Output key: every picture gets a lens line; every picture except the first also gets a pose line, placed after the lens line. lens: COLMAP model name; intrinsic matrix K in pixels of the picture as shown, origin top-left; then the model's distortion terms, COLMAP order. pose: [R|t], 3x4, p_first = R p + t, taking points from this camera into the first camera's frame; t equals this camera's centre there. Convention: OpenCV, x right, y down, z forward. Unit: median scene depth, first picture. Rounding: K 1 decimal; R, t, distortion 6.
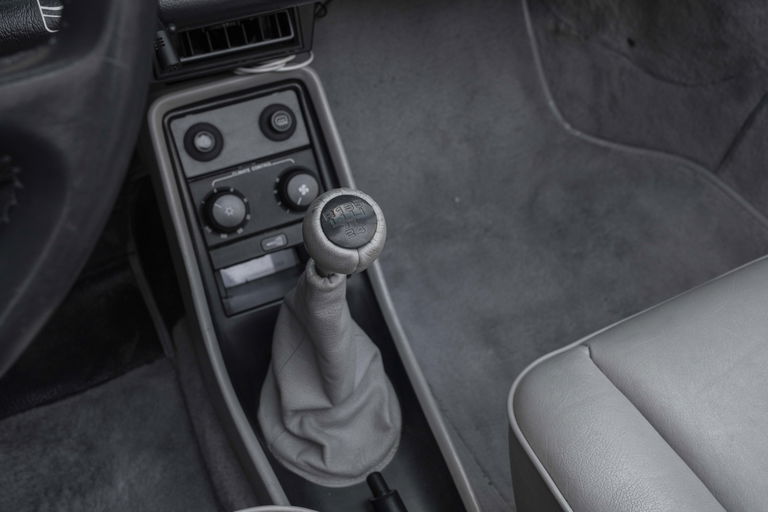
lens RADIAL K [[883.6, 0, 392.5], [0, 883.6, 258.8], [0, 0, 1]] dist [0.026022, 0.000000]
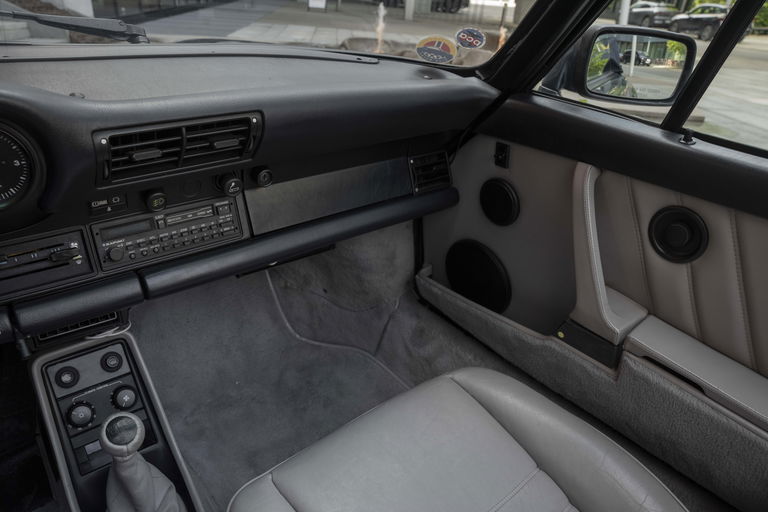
lens RADIAL K [[536.3, 0, 387.4], [0, 536.3, 256.1], [0, 0, 1]] dist [-0.153558, 0.101158]
pose [[0.966607, -0.050709, 0.251197, 0.128950], [0.109207, 0.968275, -0.224762, -0.048945], [-0.231830, 0.244689, 0.941479, -0.152685]]
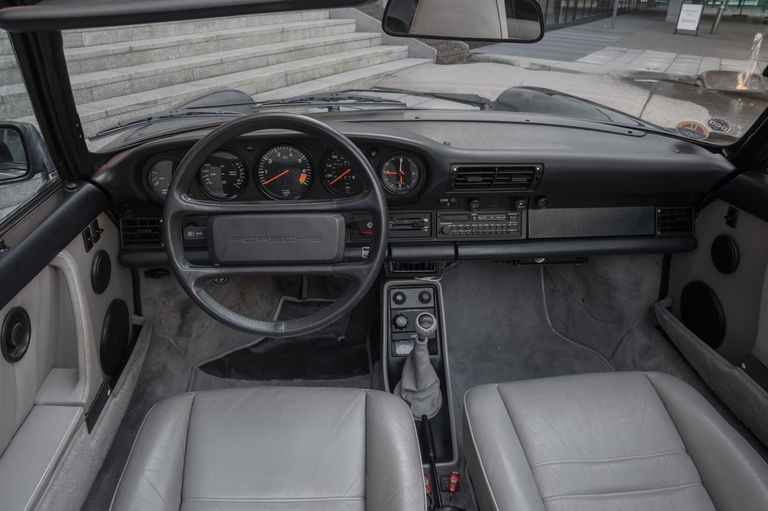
lens RADIAL K [[562.5, 0, 371.7], [0, 562.5, 260.9], [0, 0, 1]] dist [-0.136904, 0.068586]
pose [[0.930183, 0.181042, -0.319348, 0.220348], [-0.257160, 0.942167, -0.214919, 0.141075], [0.261970, 0.282038, 0.922944, -0.638324]]
